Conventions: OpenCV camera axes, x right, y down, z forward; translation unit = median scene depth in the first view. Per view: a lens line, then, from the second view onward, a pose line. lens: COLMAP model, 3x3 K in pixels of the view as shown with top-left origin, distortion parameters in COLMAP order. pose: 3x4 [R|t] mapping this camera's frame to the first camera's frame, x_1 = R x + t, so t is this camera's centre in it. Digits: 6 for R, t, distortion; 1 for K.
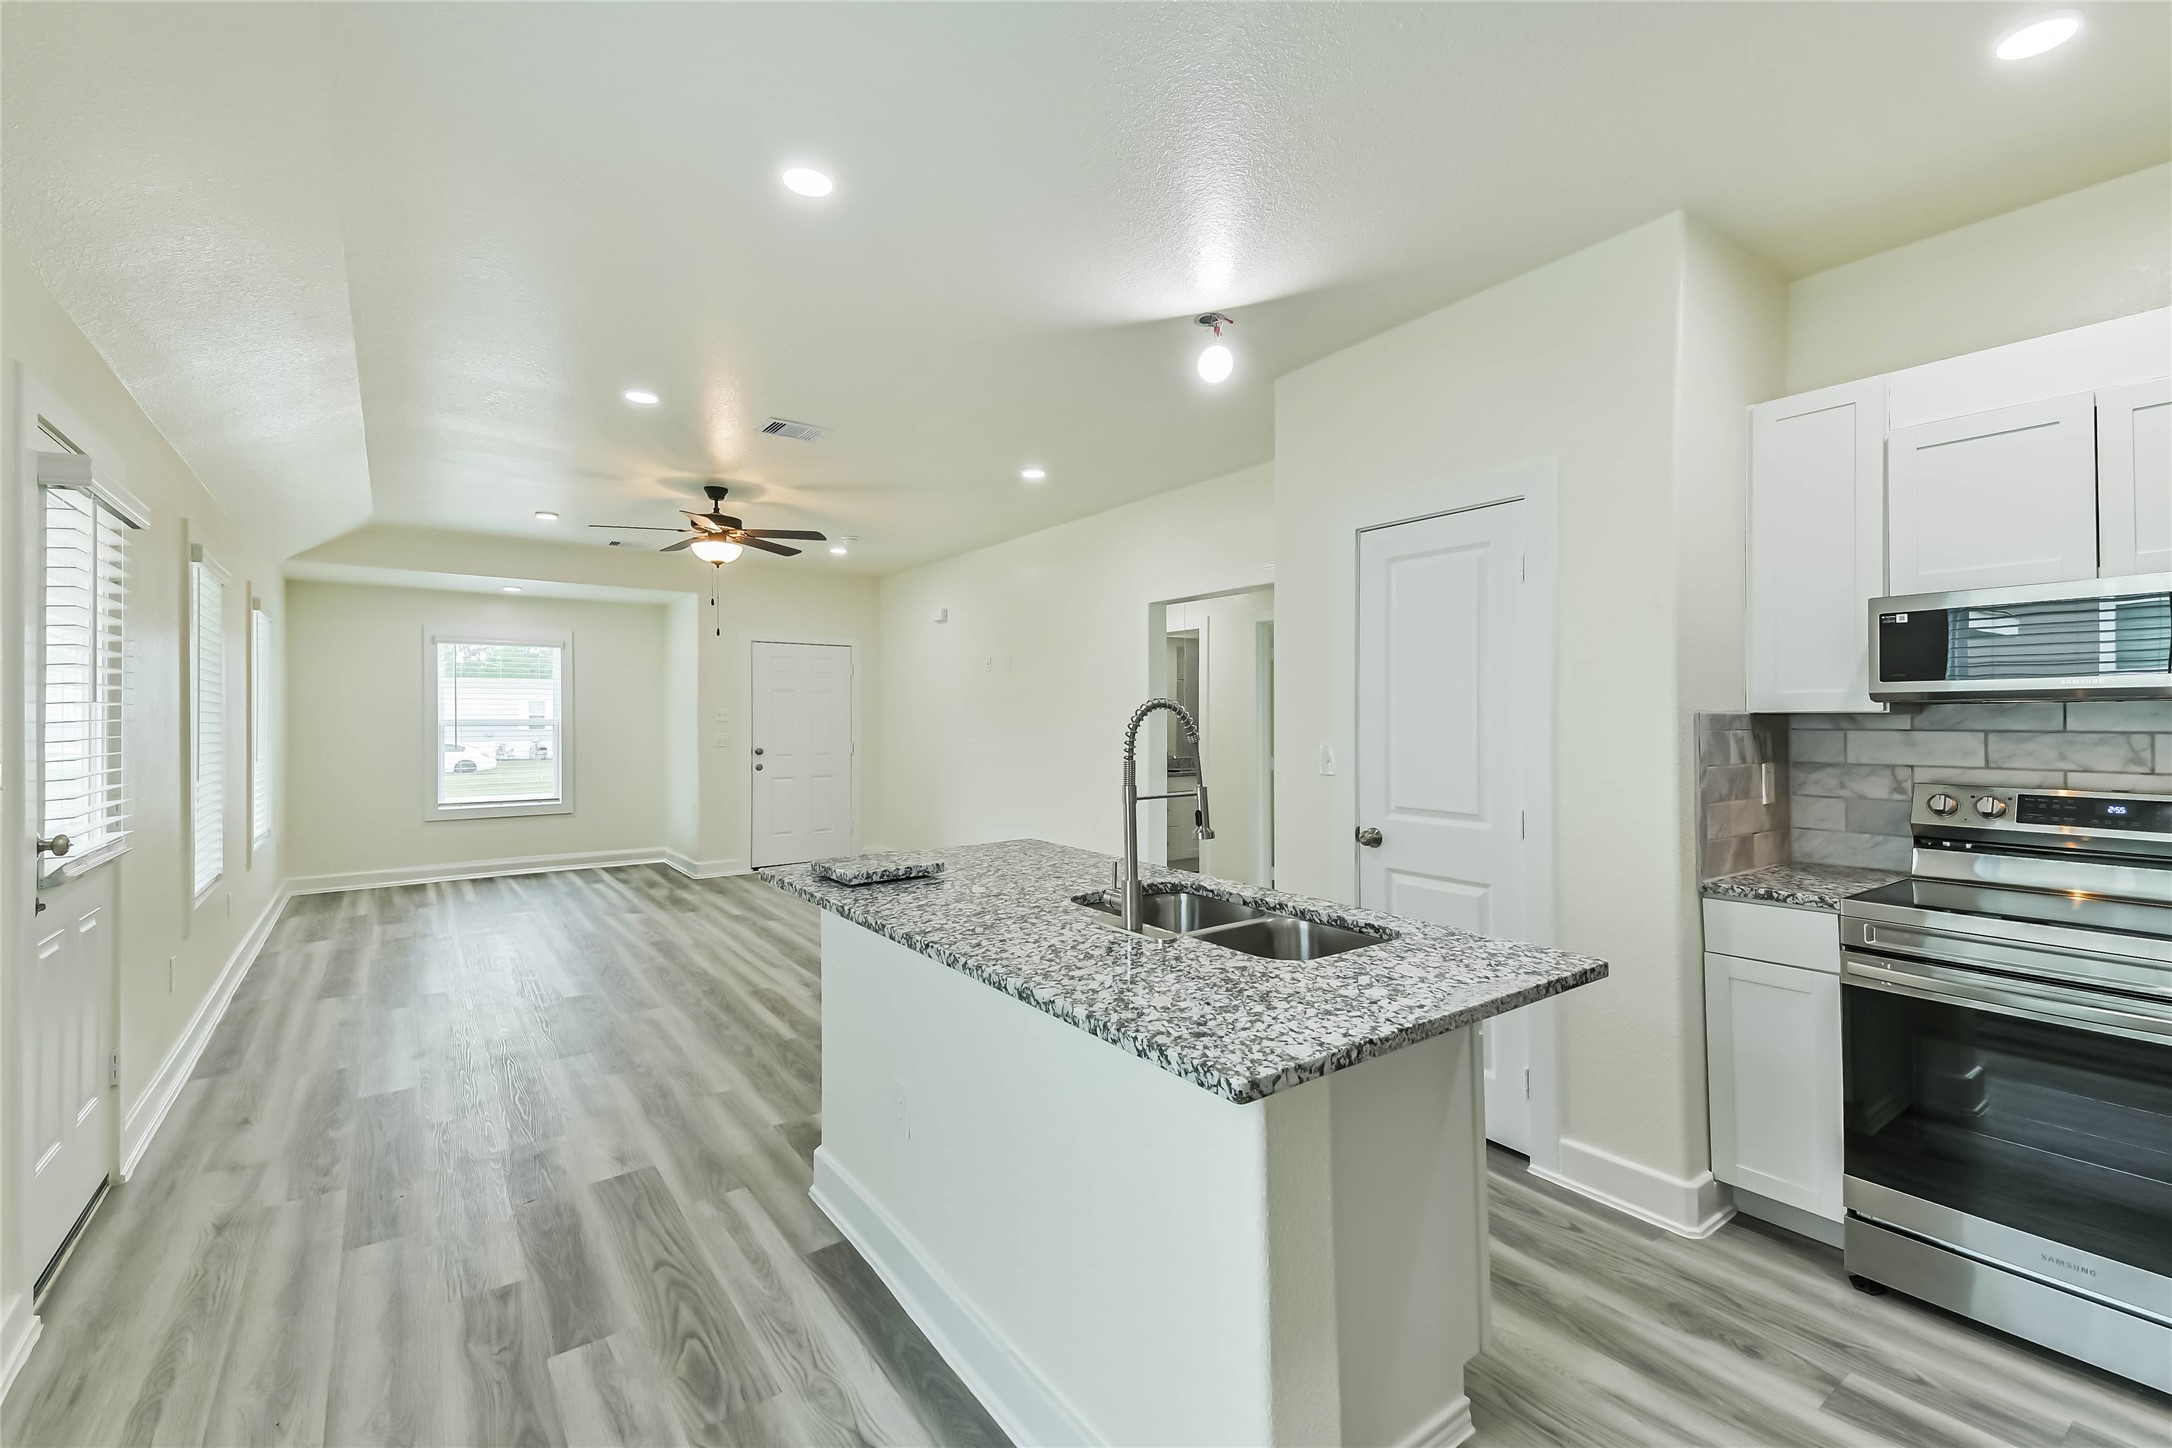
lens RADIAL K [[936.5, 0, 1087.1], [0, 936.5, 717.4], [0, 0, 1]] dist [0.057879, -0.019717]
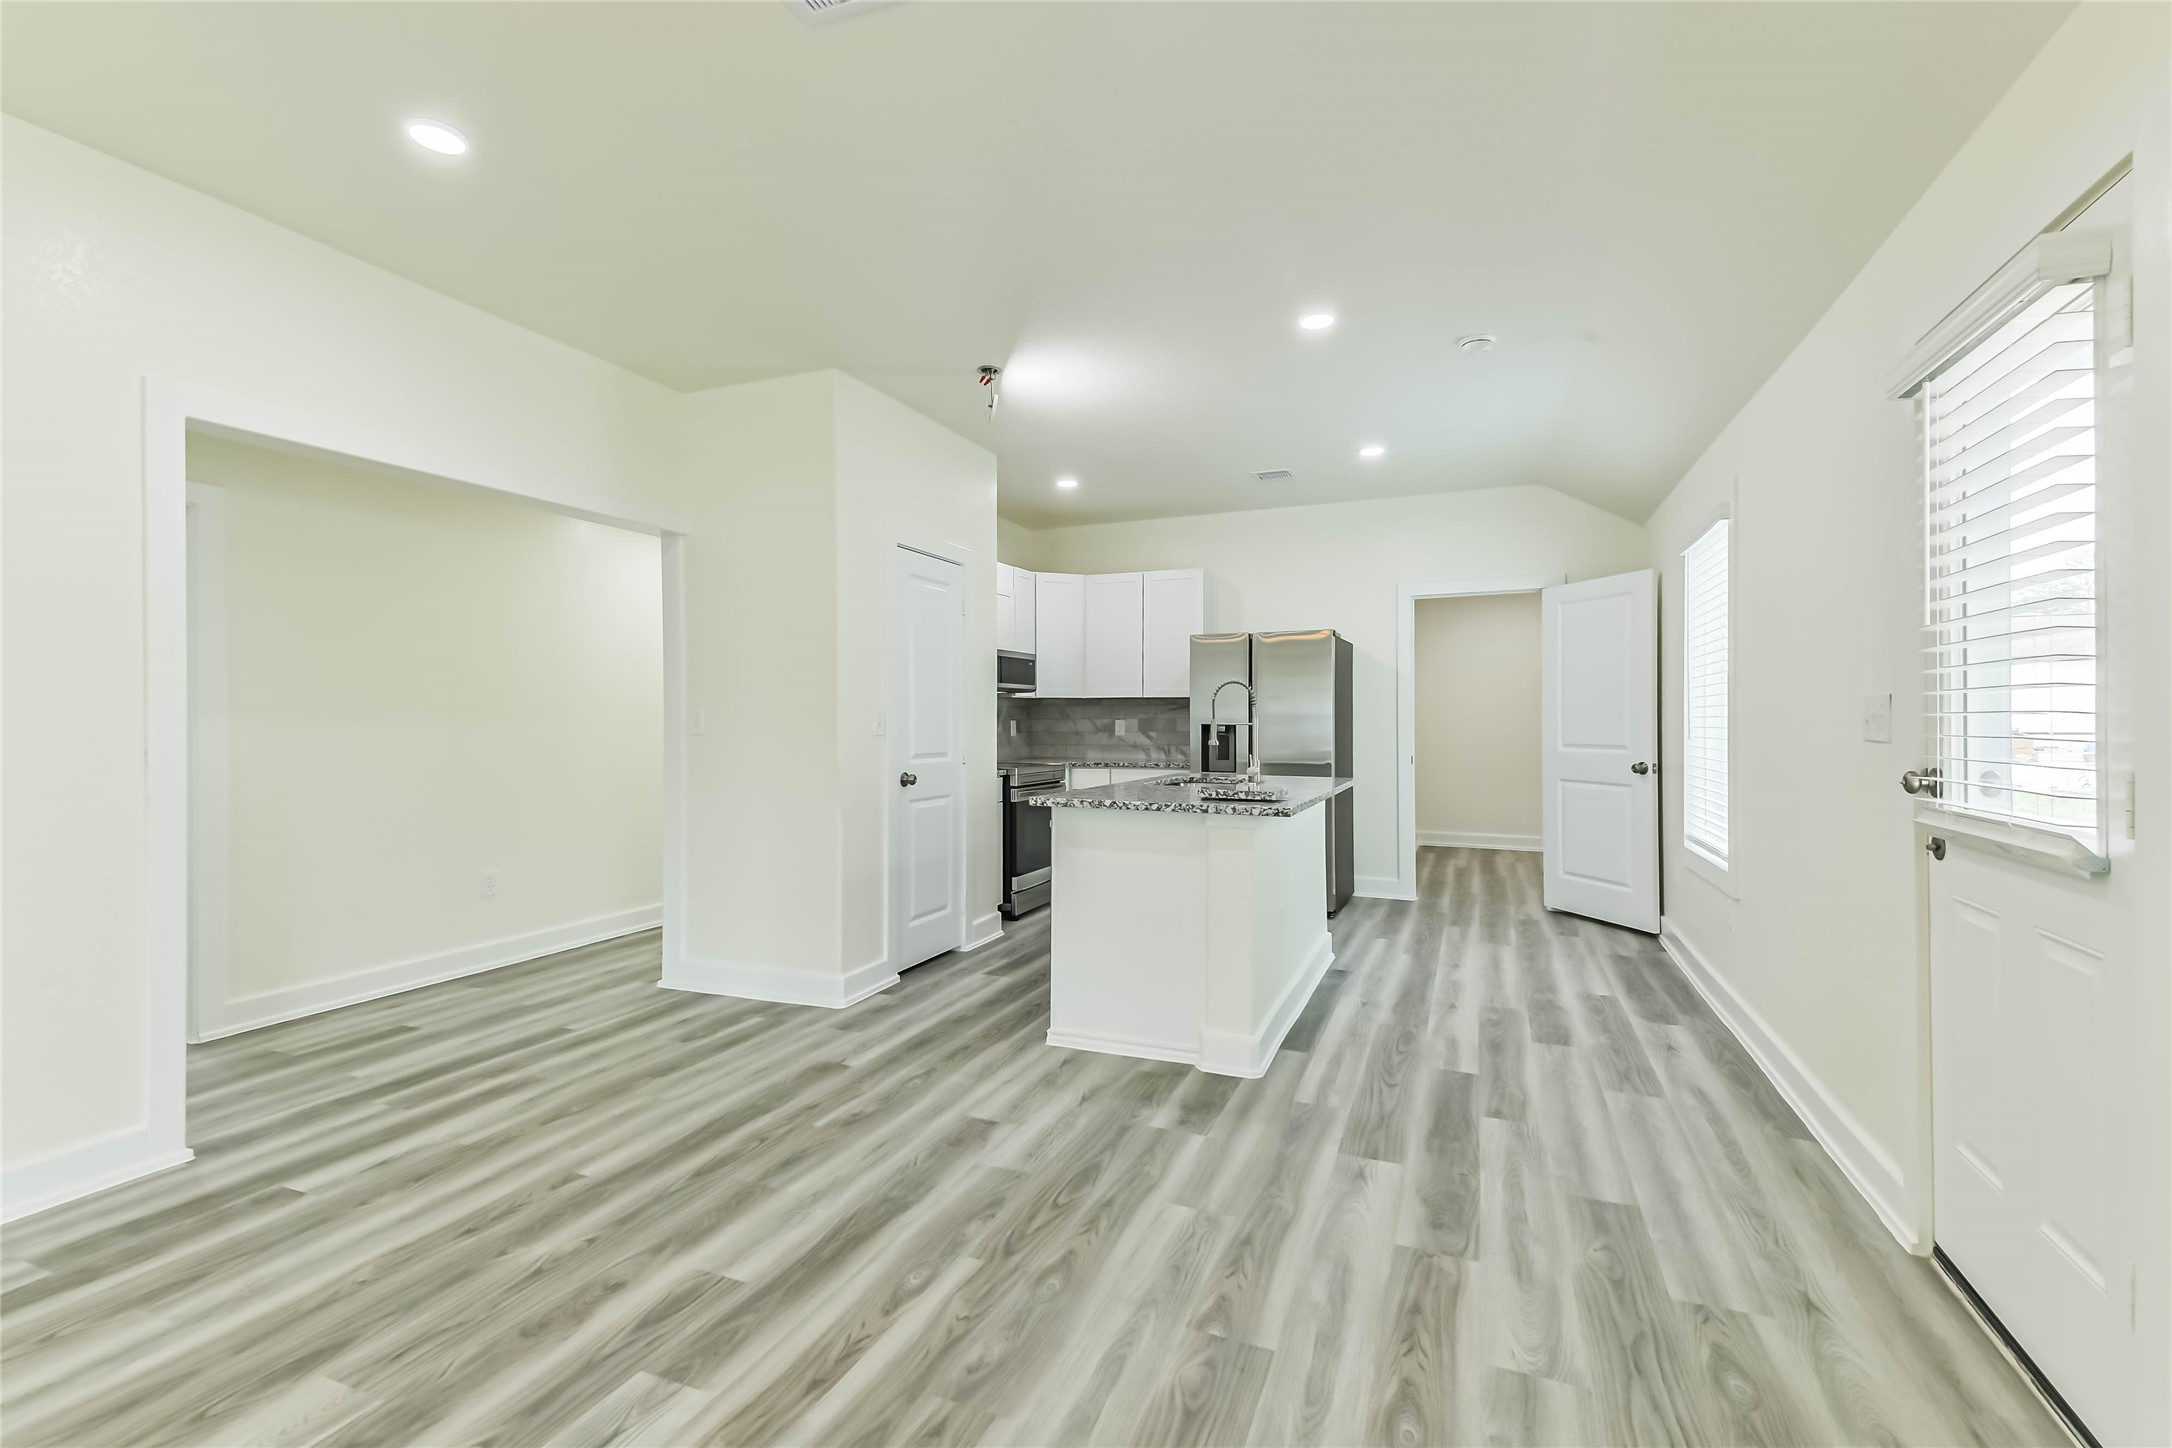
lens RADIAL K [[936.5, 0, 1096.3], [0, 936.5, 733.7], [0, 0, 1]] dist [0.057879, -0.019717]
pose [[-0.532653, -0.010076, 0.846274, -1.137577], [0.003836, 0.999890, 0.014320, 0.051359], [-0.846325, 0.010874, -0.532556, 1.739267]]
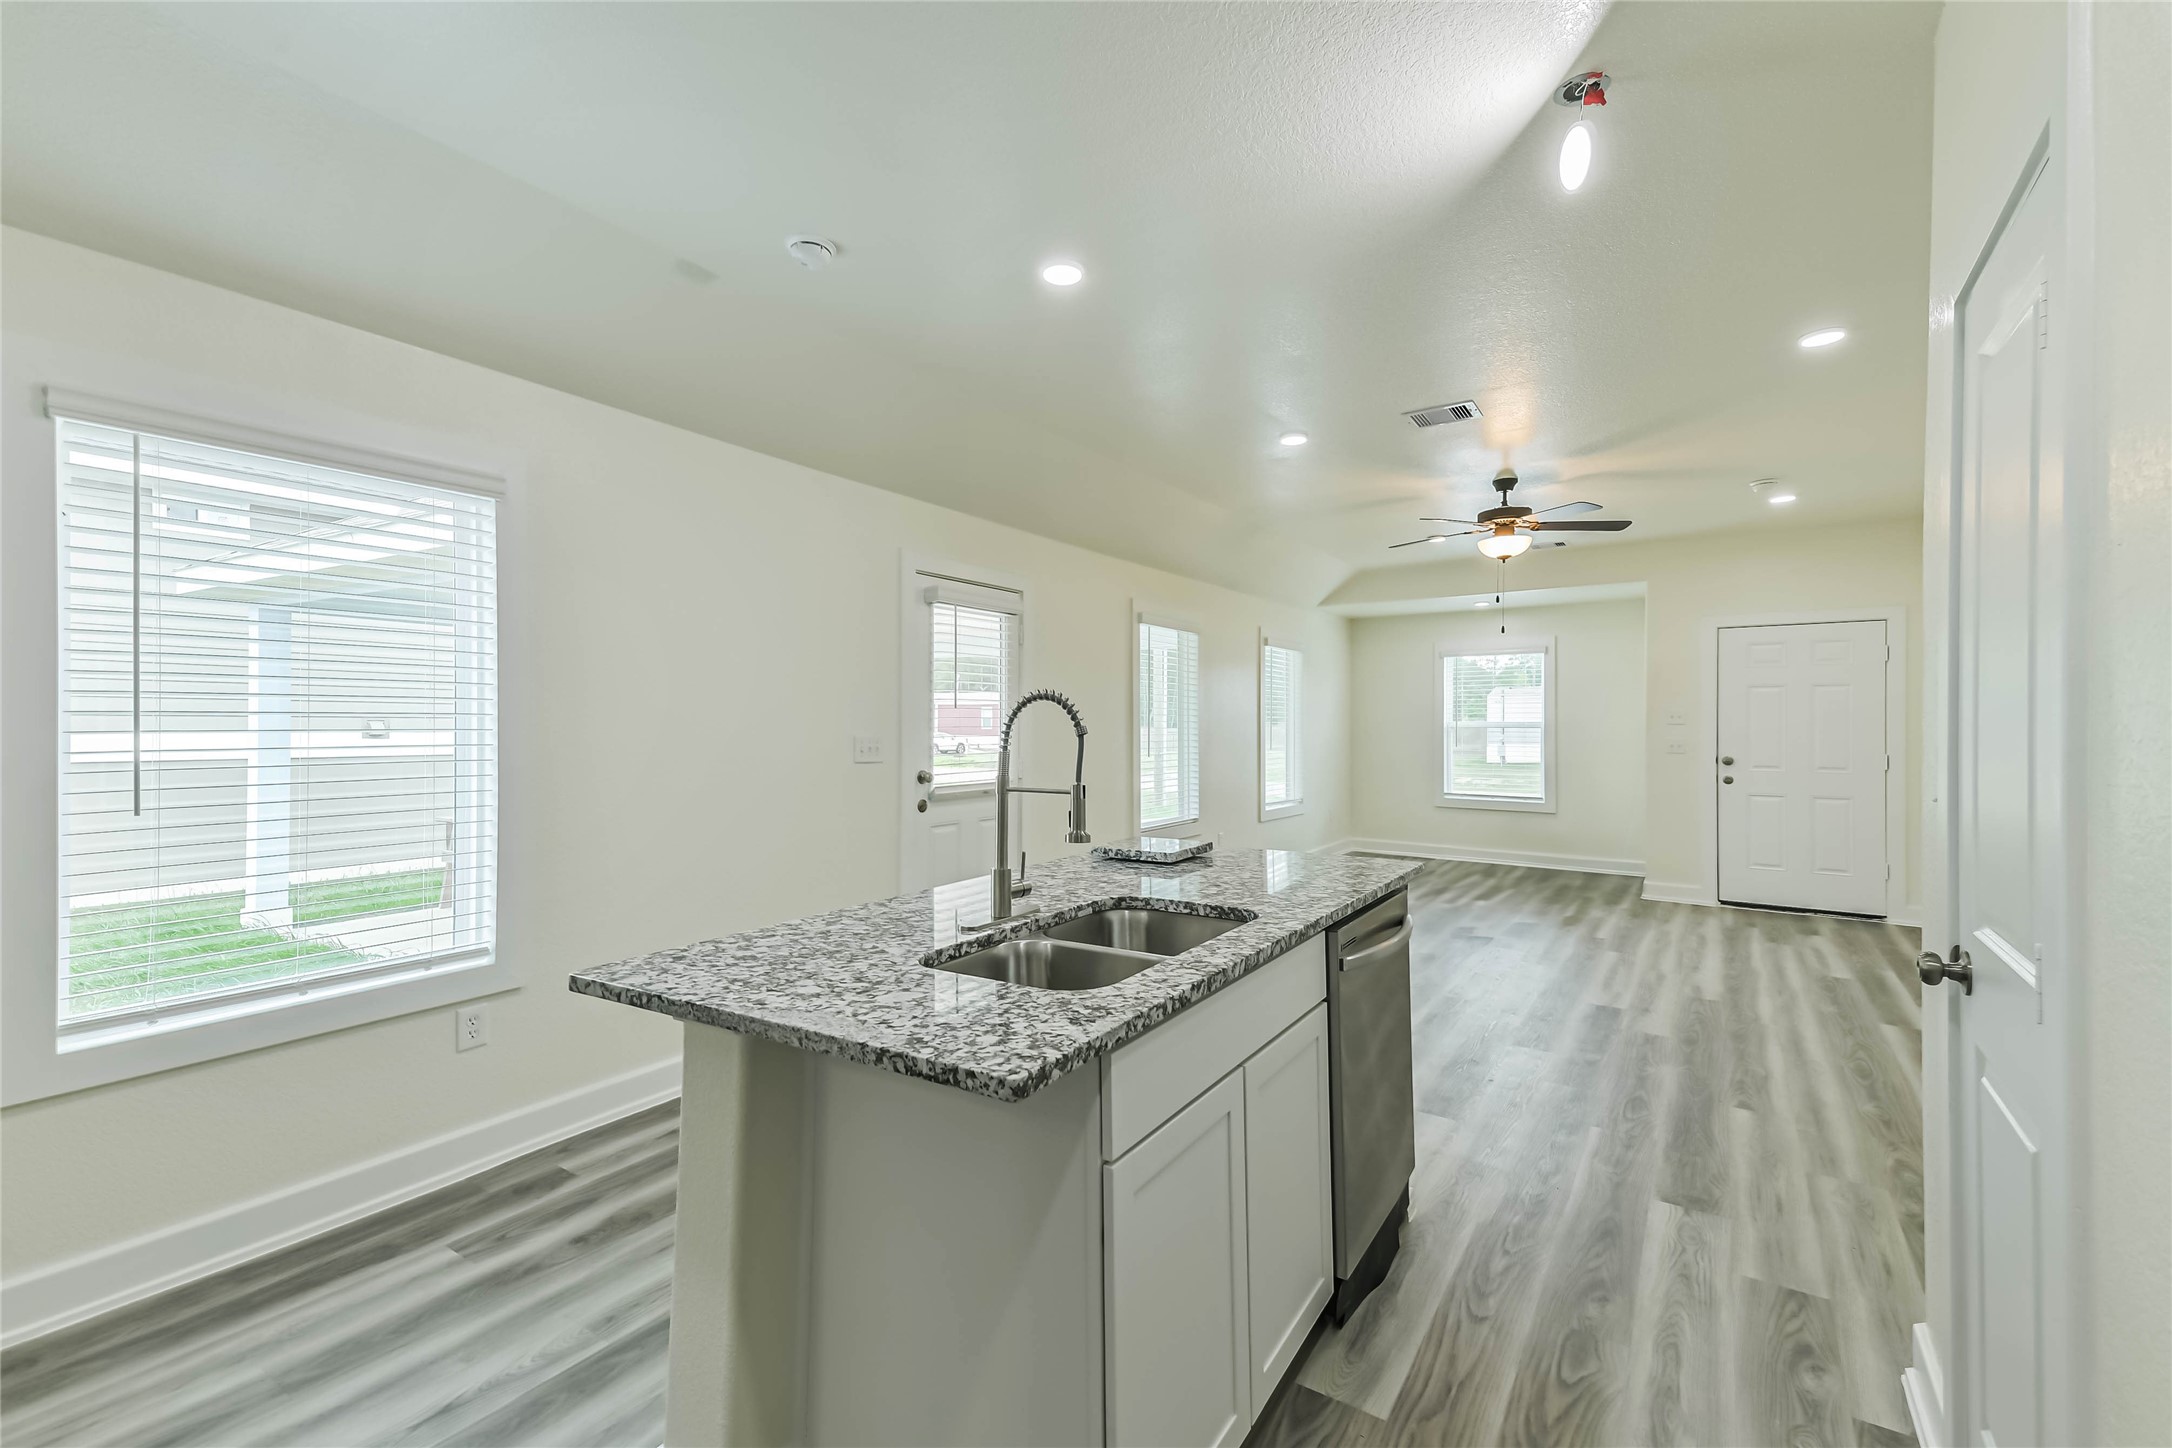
lens RADIAL K [[936.5, 0, 1078.7], [0, 936.5, 720.6], [0, 0, 1]] dist [0.057879, -0.019717]
pose [[0.347696, -0.000891, -0.937607, 0.707881], [-0.002364, 0.999996, -0.001827, 0.010048], [0.937604, 0.002852, 0.347693, 0.502933]]
